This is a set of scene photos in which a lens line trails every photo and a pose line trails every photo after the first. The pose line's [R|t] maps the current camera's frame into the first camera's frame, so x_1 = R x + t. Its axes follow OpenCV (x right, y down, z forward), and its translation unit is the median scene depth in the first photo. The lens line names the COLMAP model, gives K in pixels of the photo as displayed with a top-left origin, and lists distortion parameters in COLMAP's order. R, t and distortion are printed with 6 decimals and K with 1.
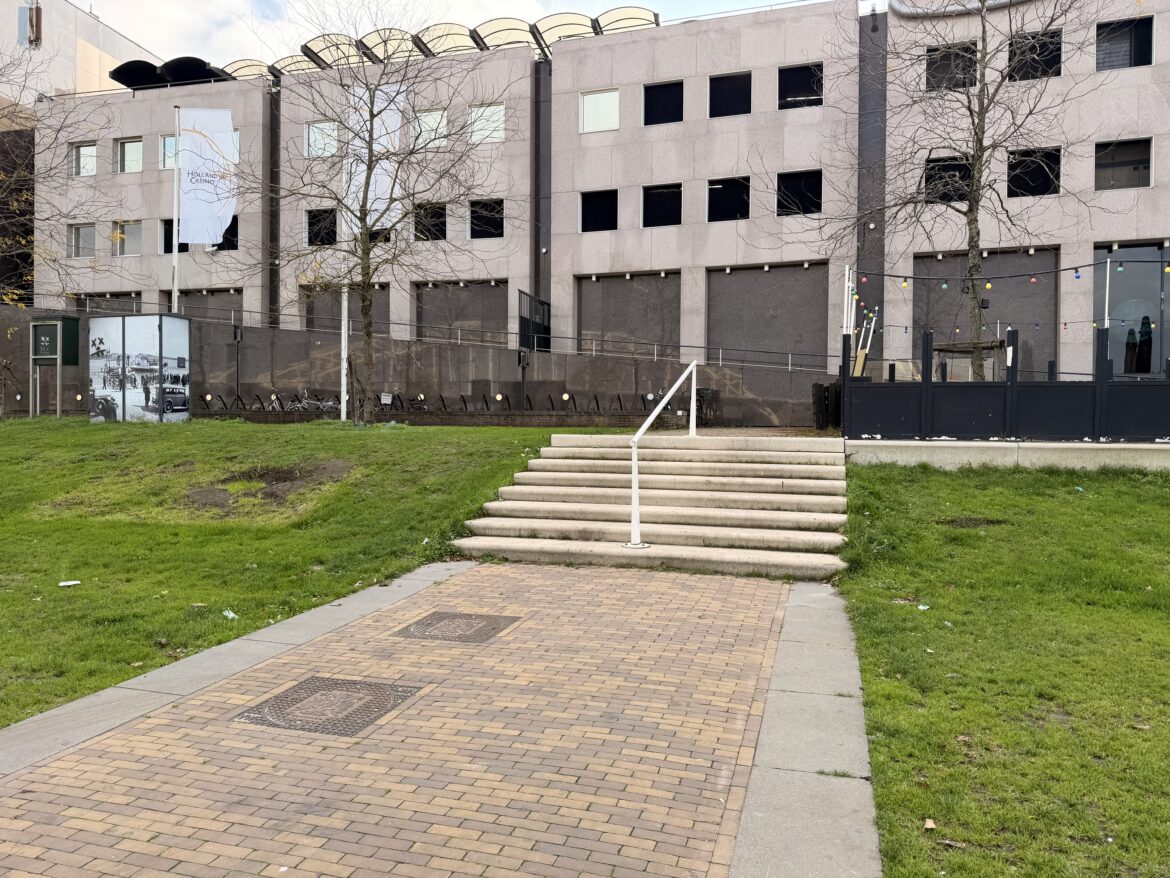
lens RADIAL K [[817.7, 0, 593.9], [0, 817.7, 435.5], [0, 0, 1]] dist [0.113245, -0.173968]
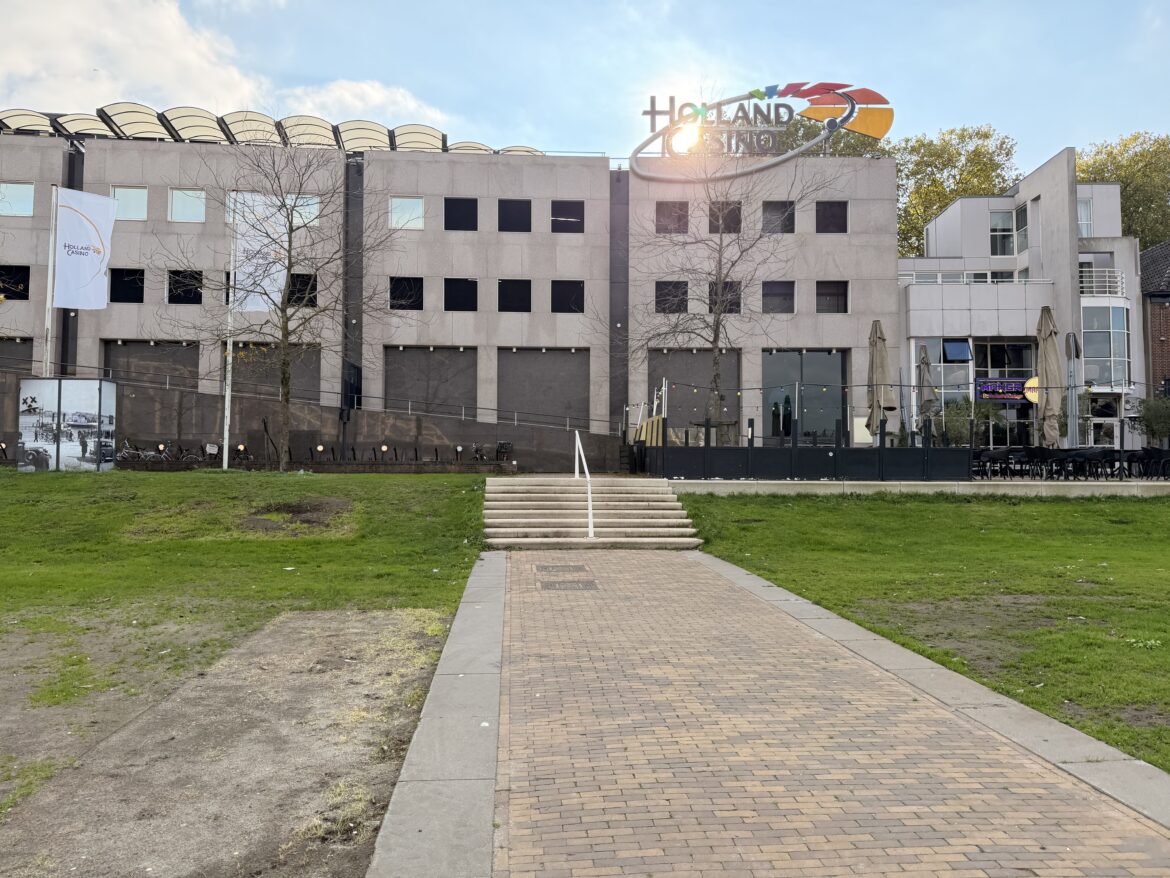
lens RADIAL K [[798.7, 0, 585.0], [0, 798.7, 439.0], [0, 0, 1]] dist [0.170718, -0.201426]
pose [[0.935071, 0.012175, 0.354250, -0.286178], [0.006582, 0.998641, -0.051696, 0.003553], [-0.354398, 0.050671, 0.933721, -0.319070]]
